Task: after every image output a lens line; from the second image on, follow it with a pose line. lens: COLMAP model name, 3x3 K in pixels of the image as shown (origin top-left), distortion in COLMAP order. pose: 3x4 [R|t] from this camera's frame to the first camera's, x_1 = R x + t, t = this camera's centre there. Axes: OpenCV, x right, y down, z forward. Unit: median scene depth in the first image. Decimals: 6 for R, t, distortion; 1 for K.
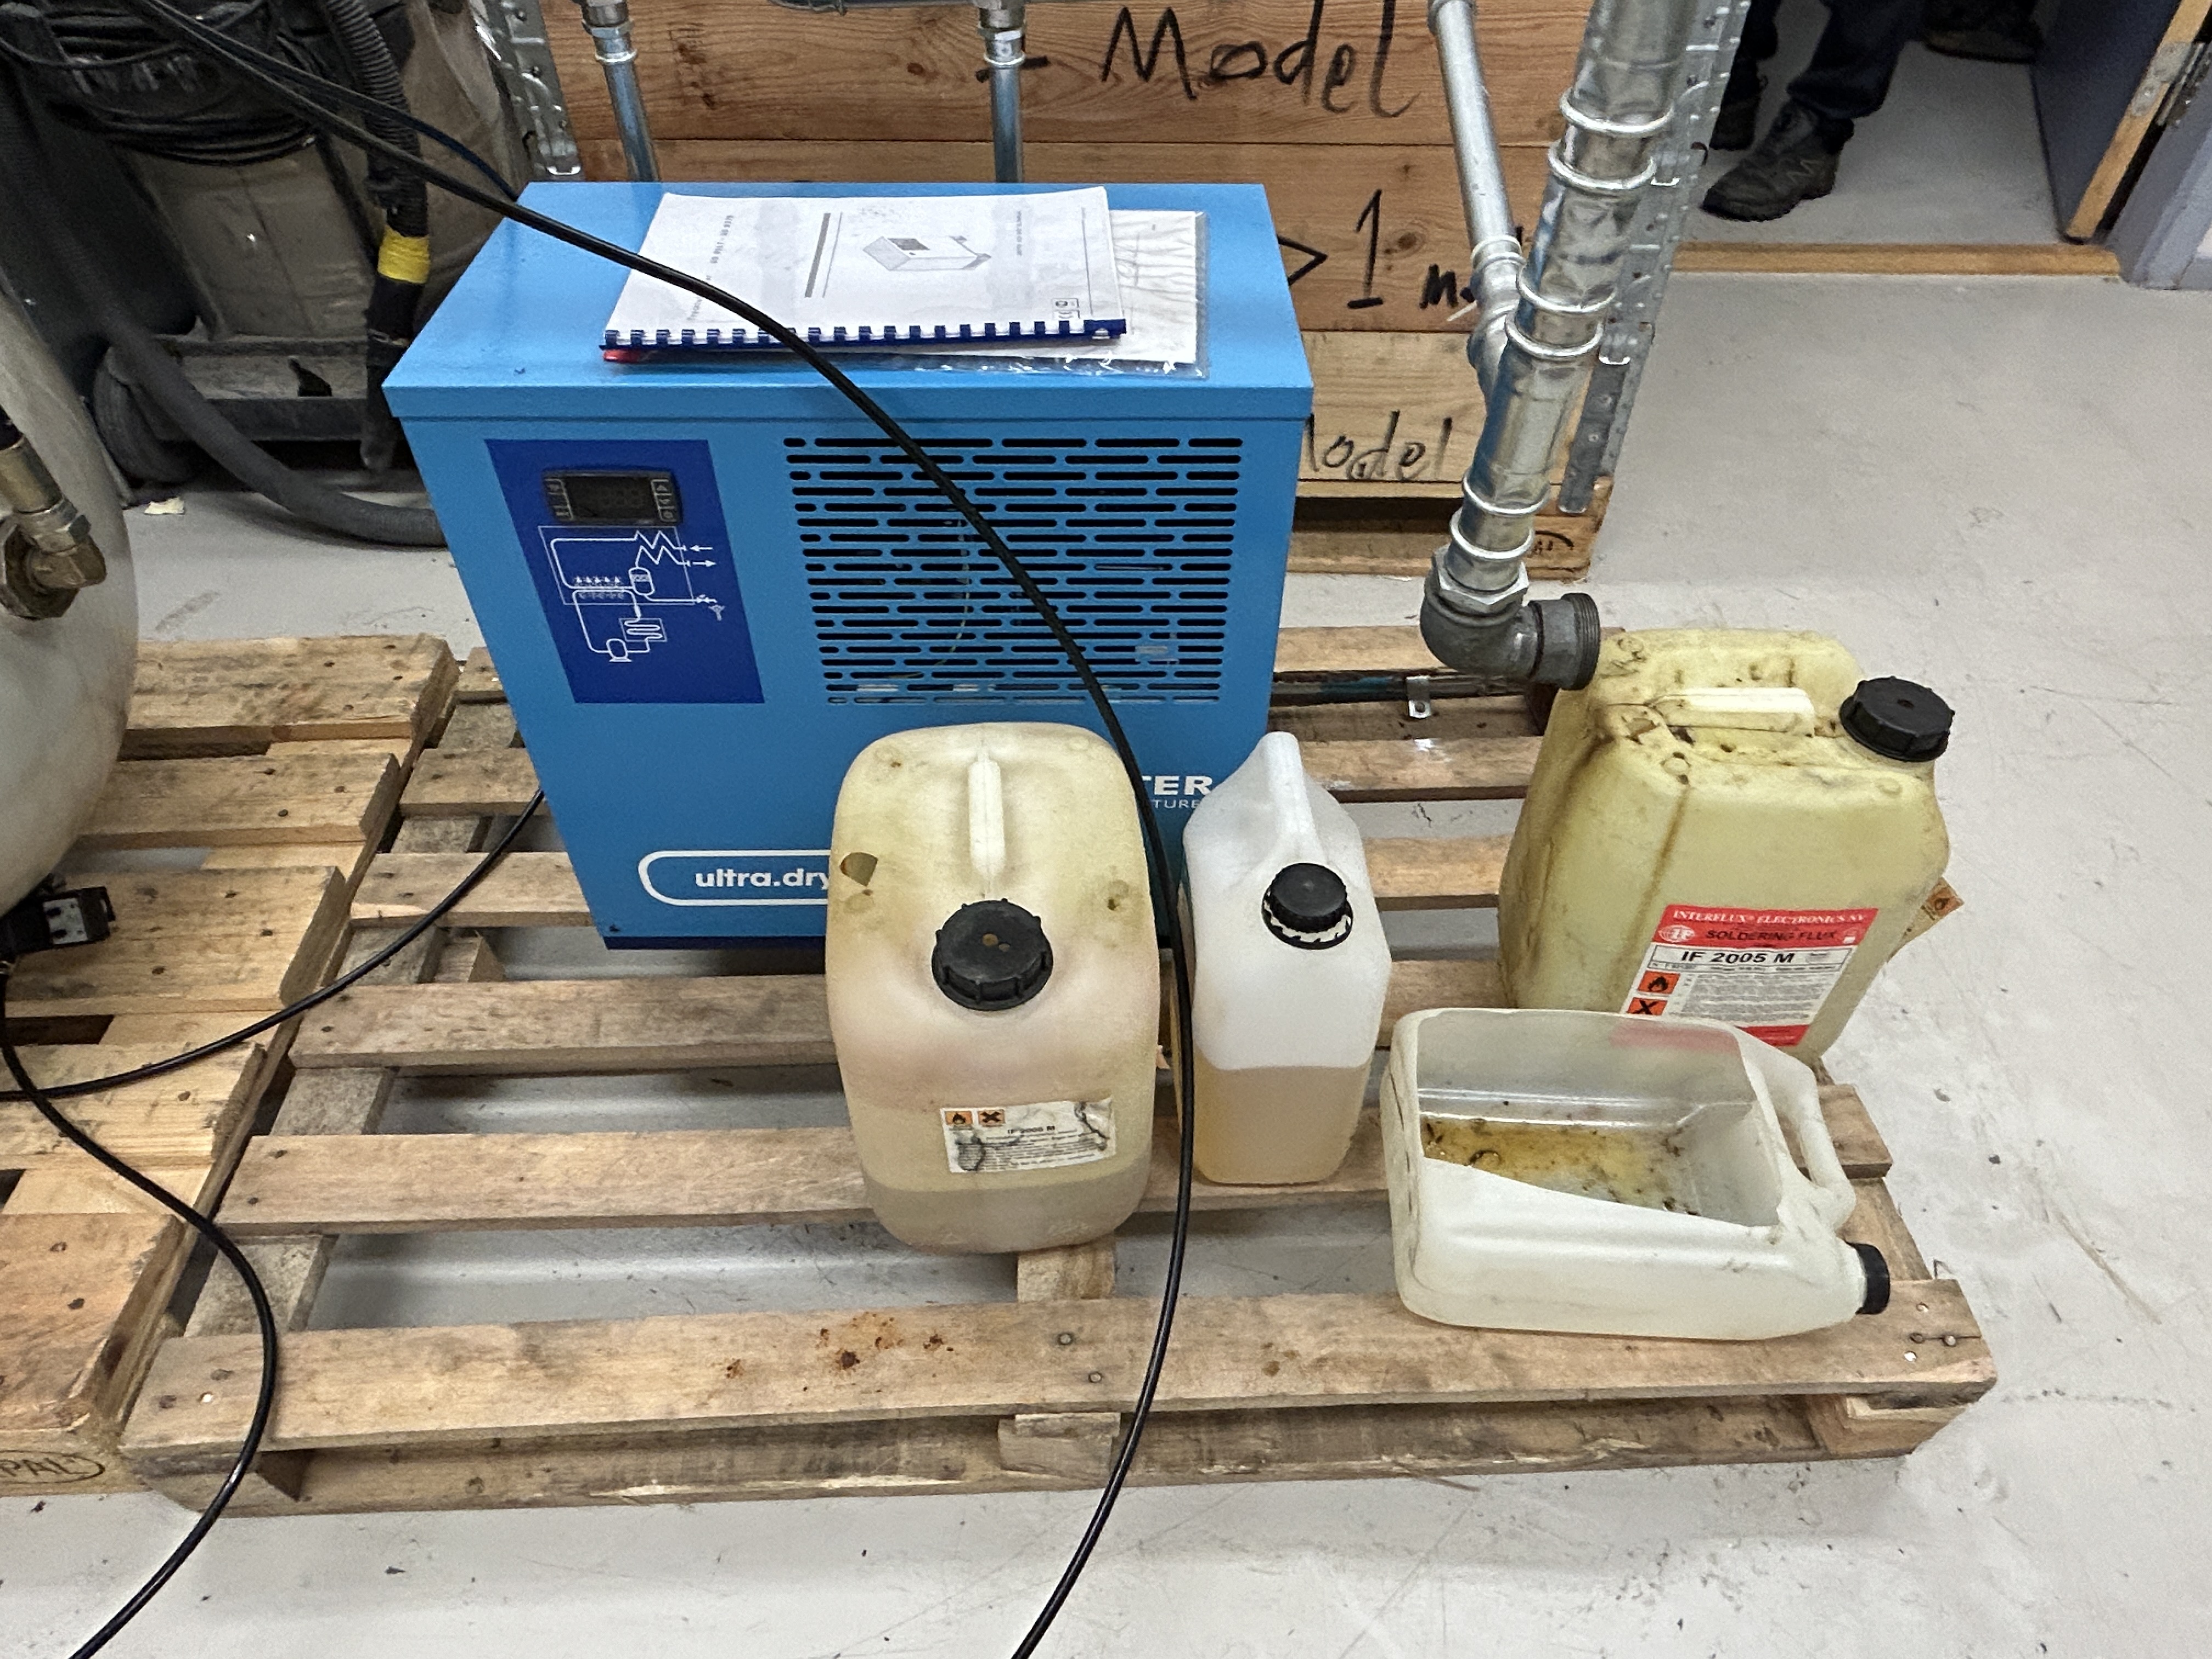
lens RADIAL K [[1371.1, 0, 1099.4], [0, 1371.1, 794.4], [0, 0, 1]] dist [-0.008257, 0.005069]
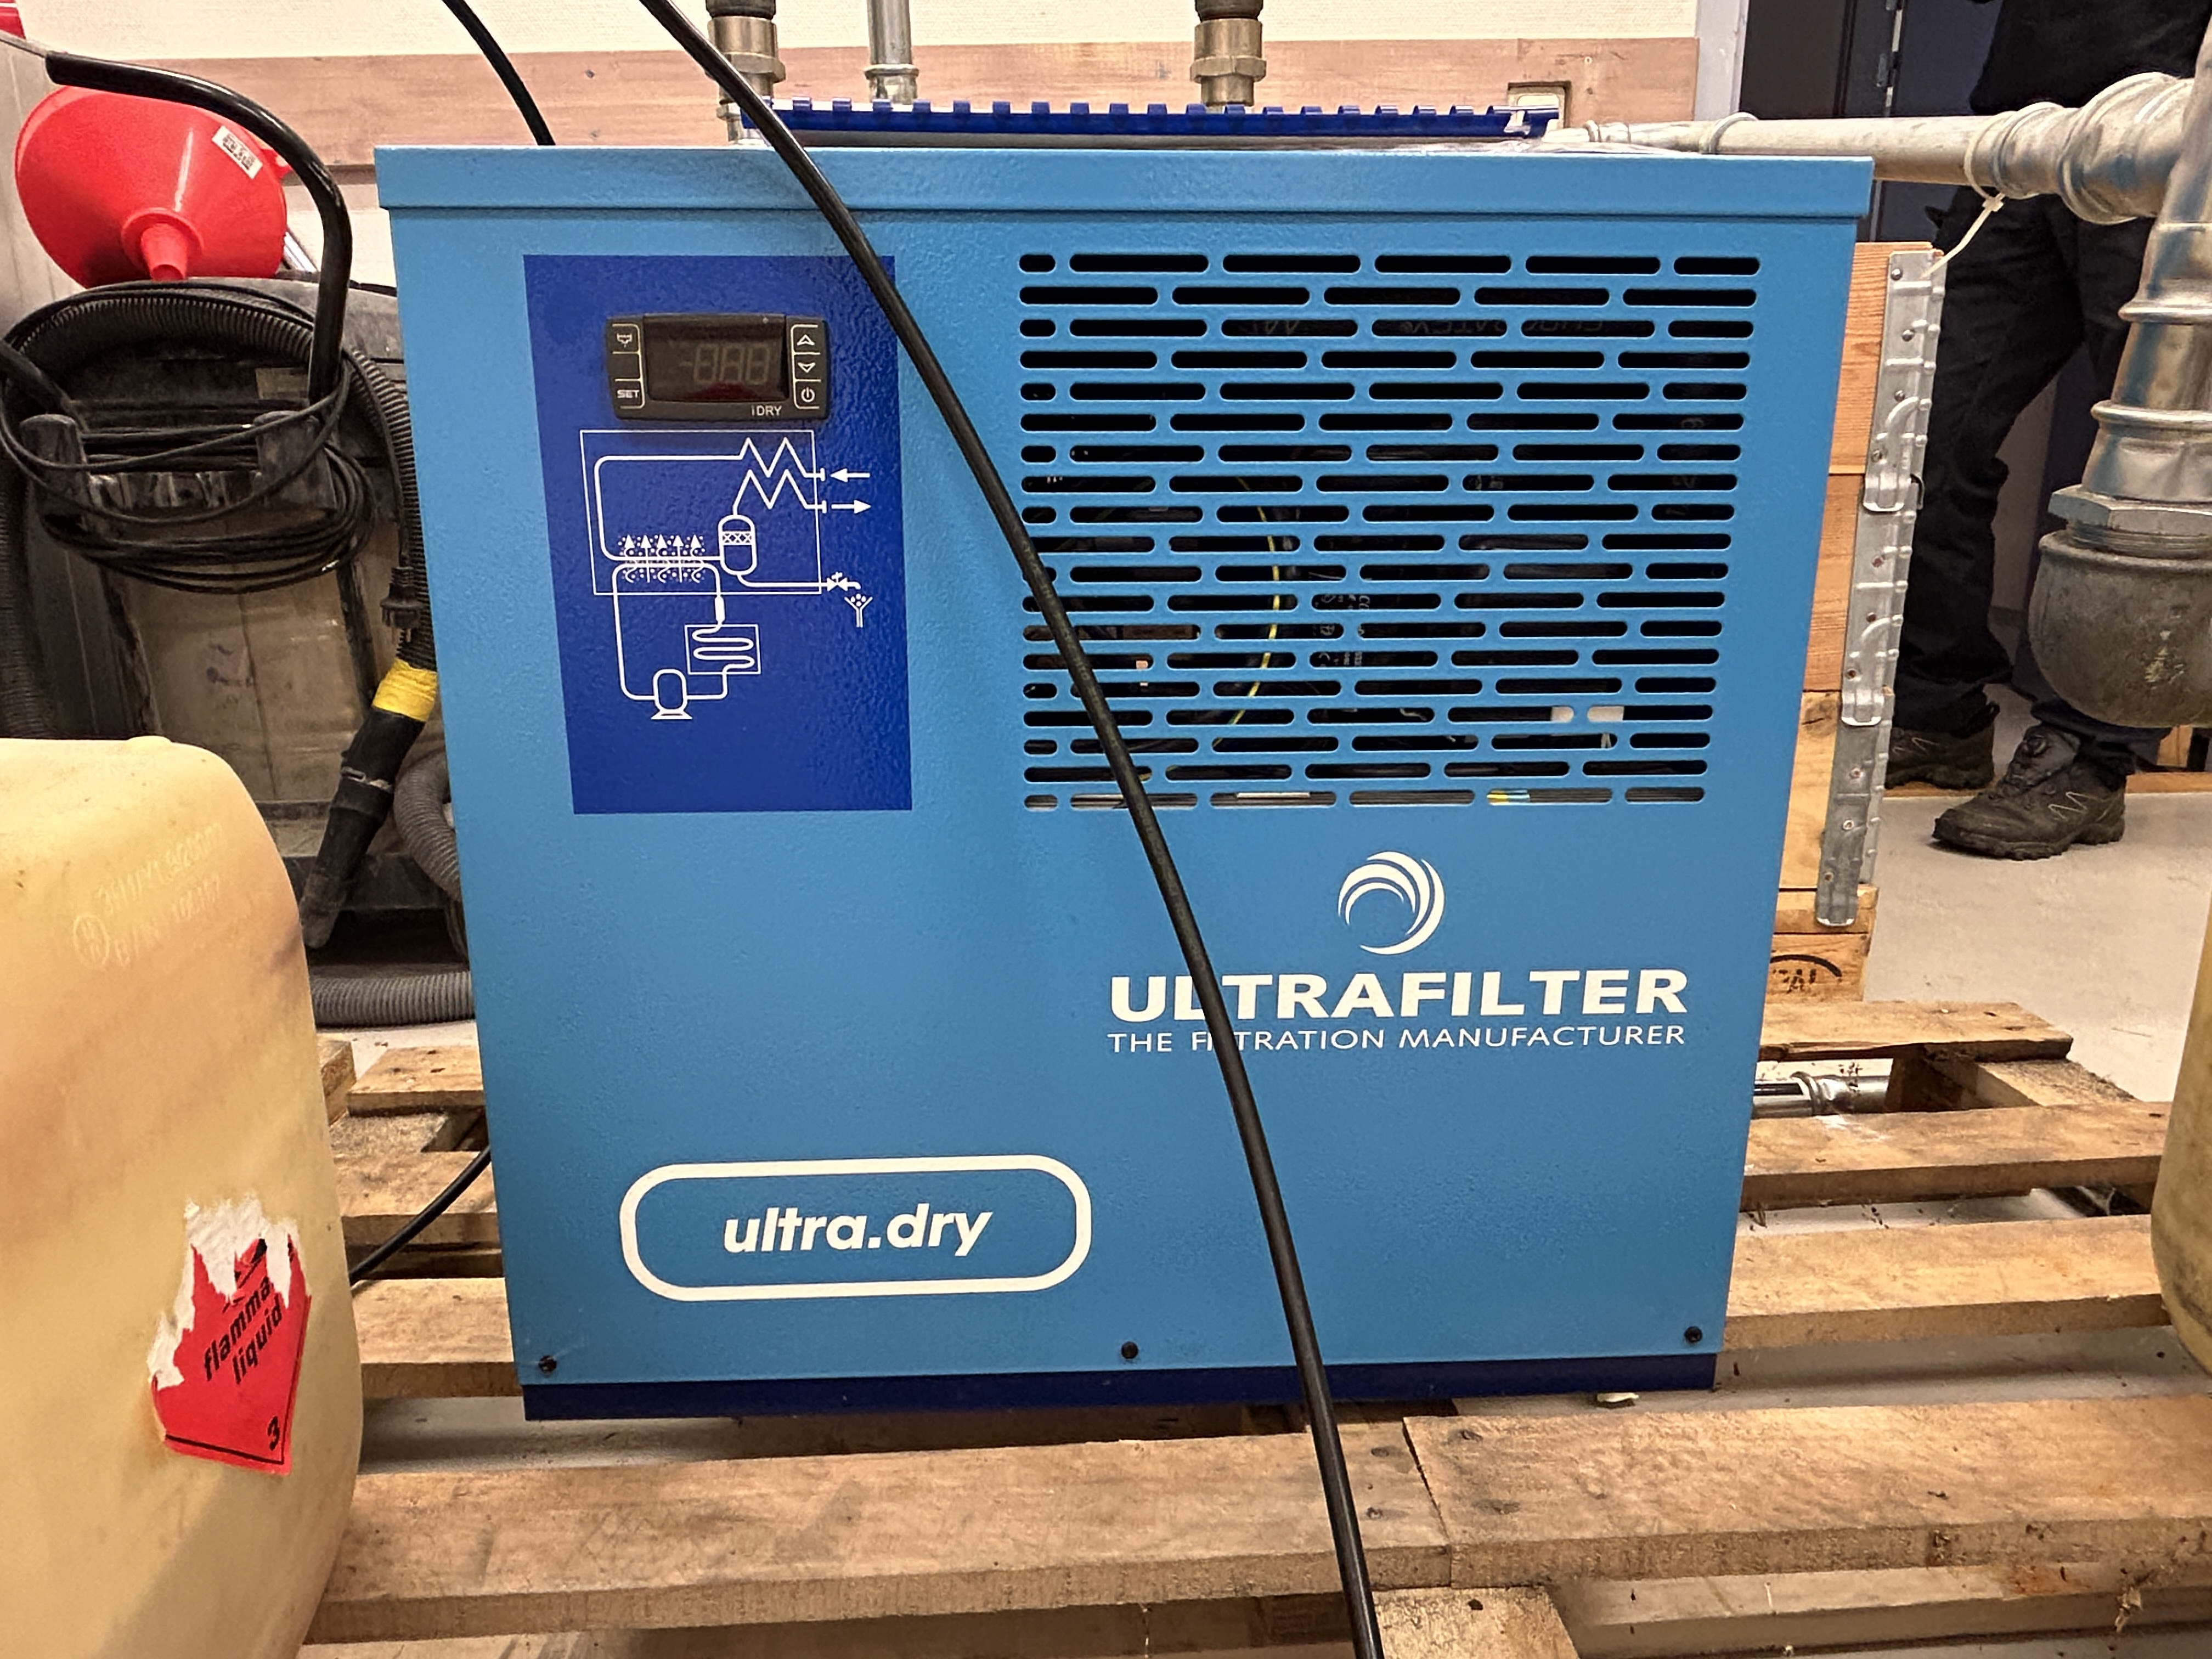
lens RADIAL K [[1371.1, 0, 1068.3], [0, 1371.1, 803.3], [0, 0, 1]] dist [-0.008257, 0.005069]
pose [[0.999673, -0.015153, 0.020579, -0.195819], [0.023625, 0.855006, -0.518080, 0.230315], [-0.009744, 0.518397, 0.855085, 0.526604]]
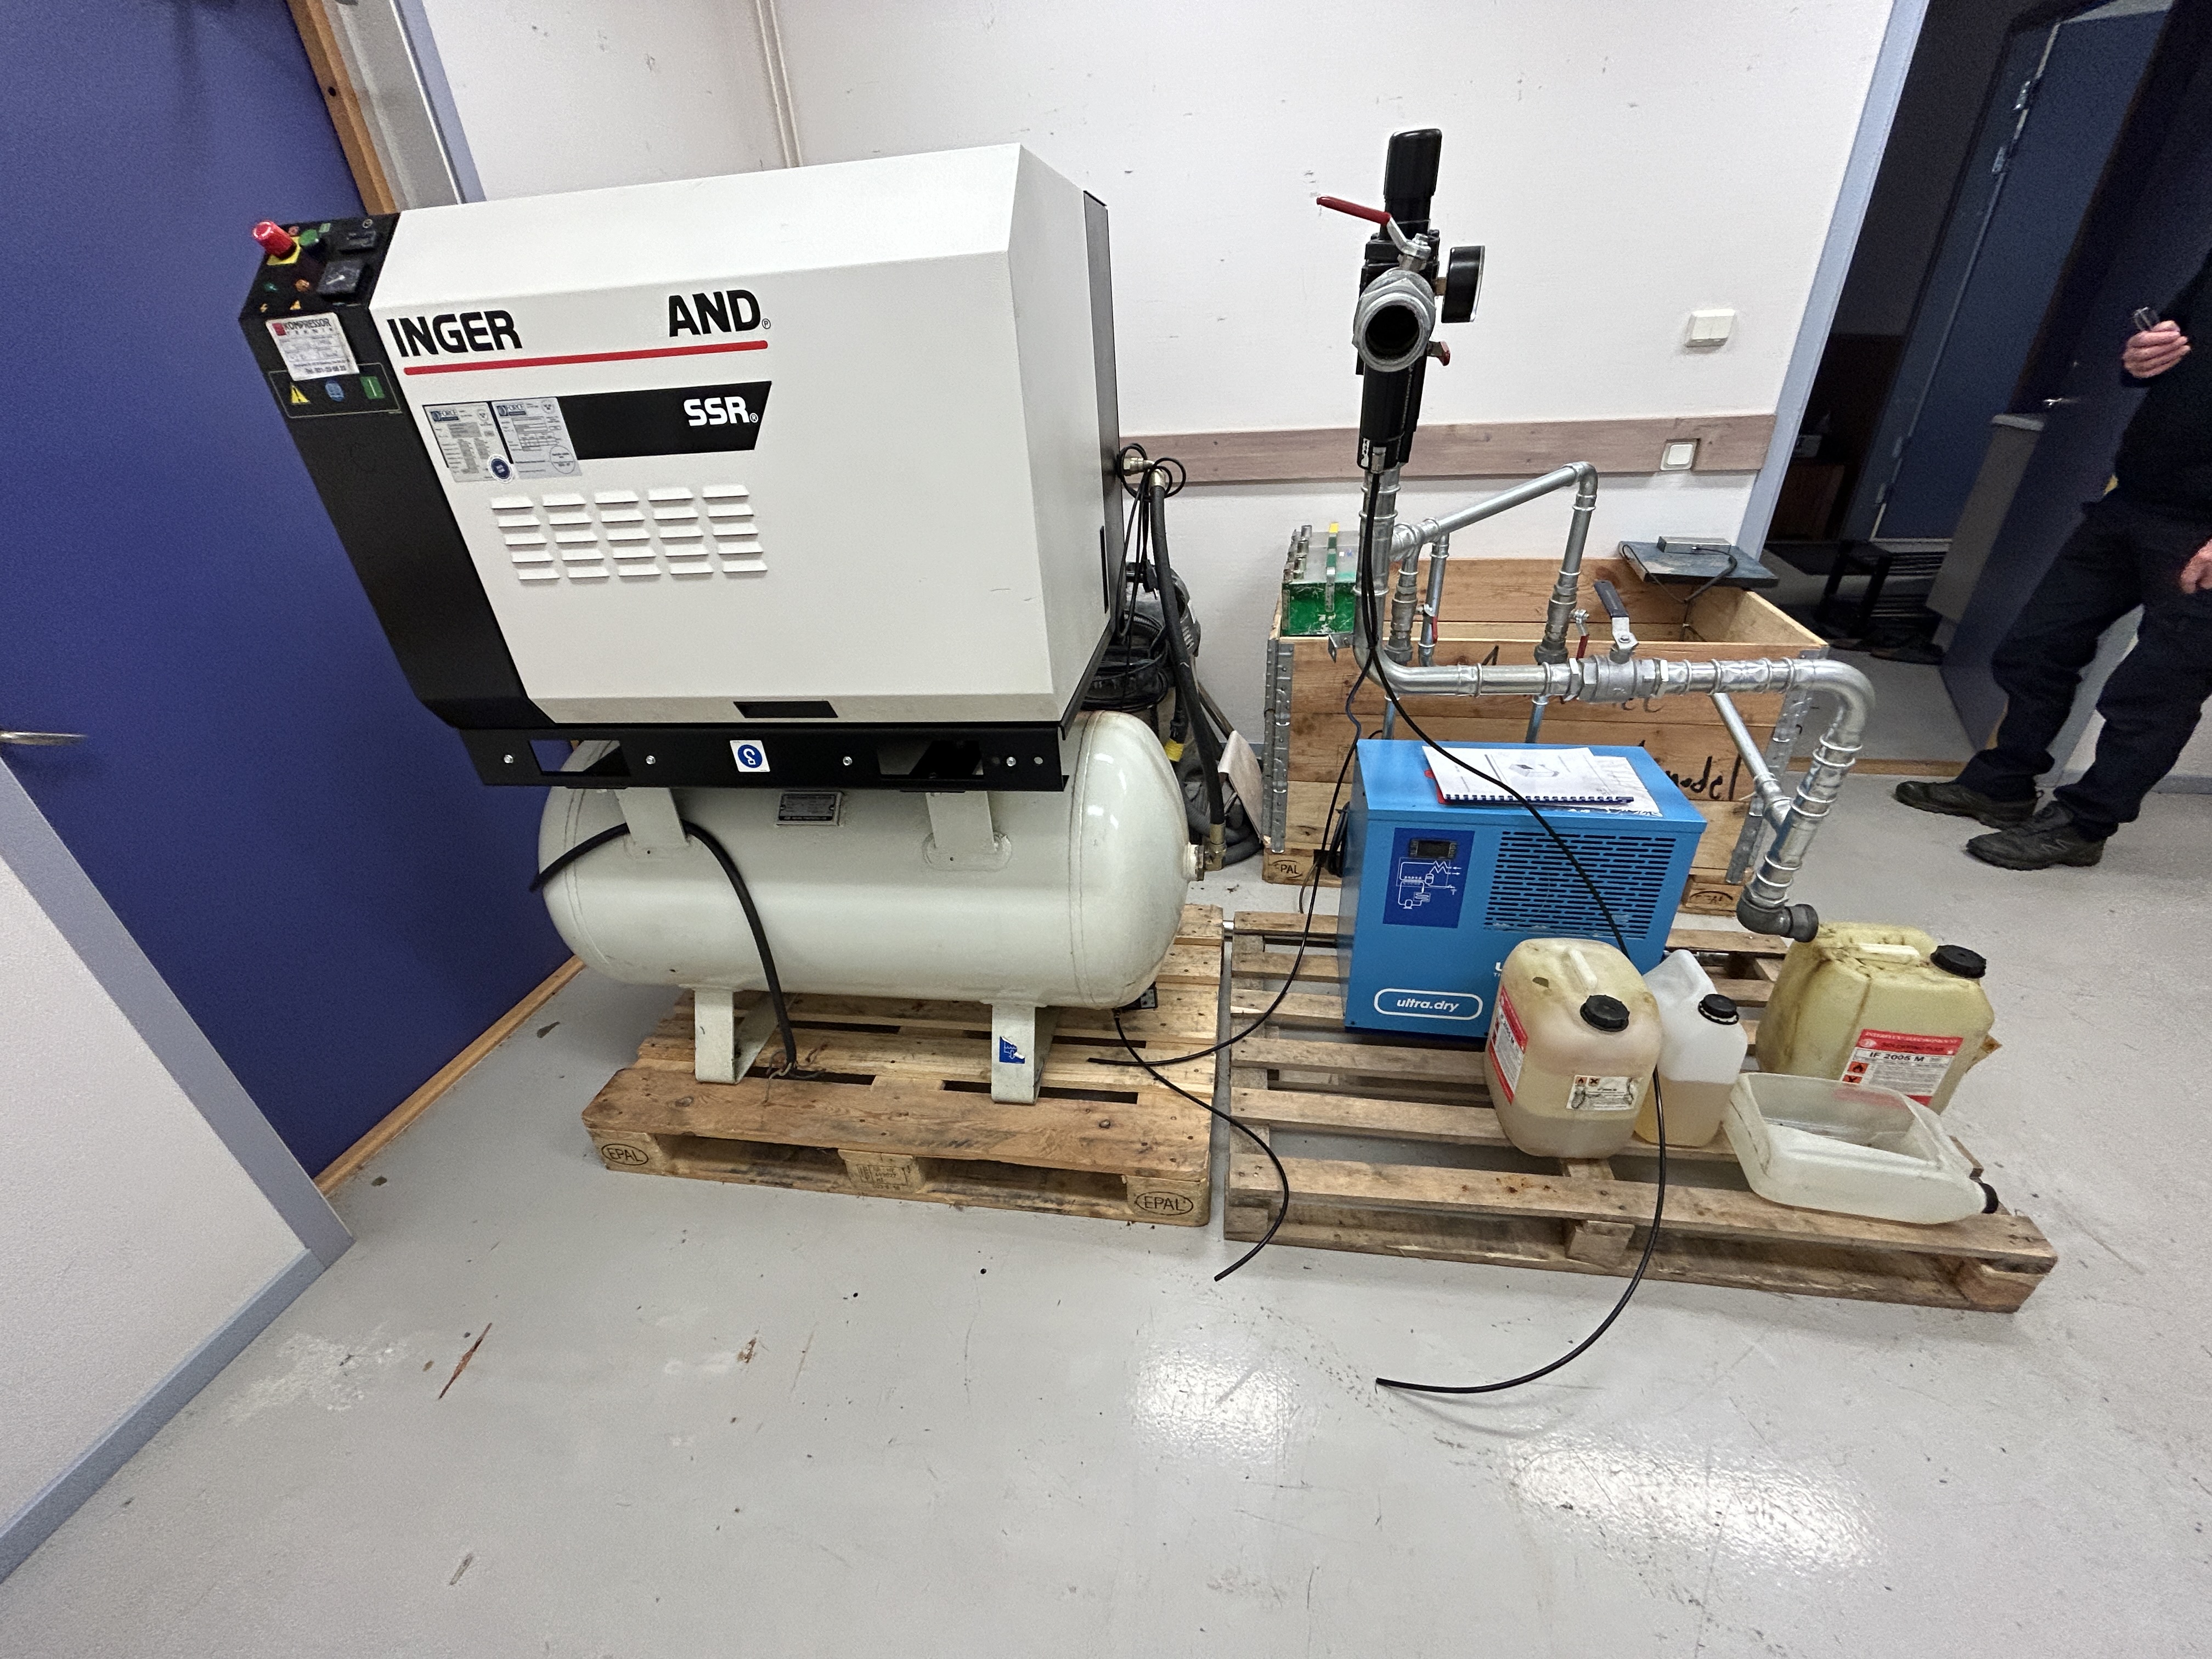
lens RADIAL K [[882.6, 0, 1105.9], [0, 882.6, 824.2], [0, 0, 1]] dist [0.000791, -0.000289]
pose [[0.982973, 0.042766, -0.178703, -0.627700], [-0.088978, 0.961692, -0.259290, 0.246539], [0.160769, 0.270775, 0.949123, -0.791467]]
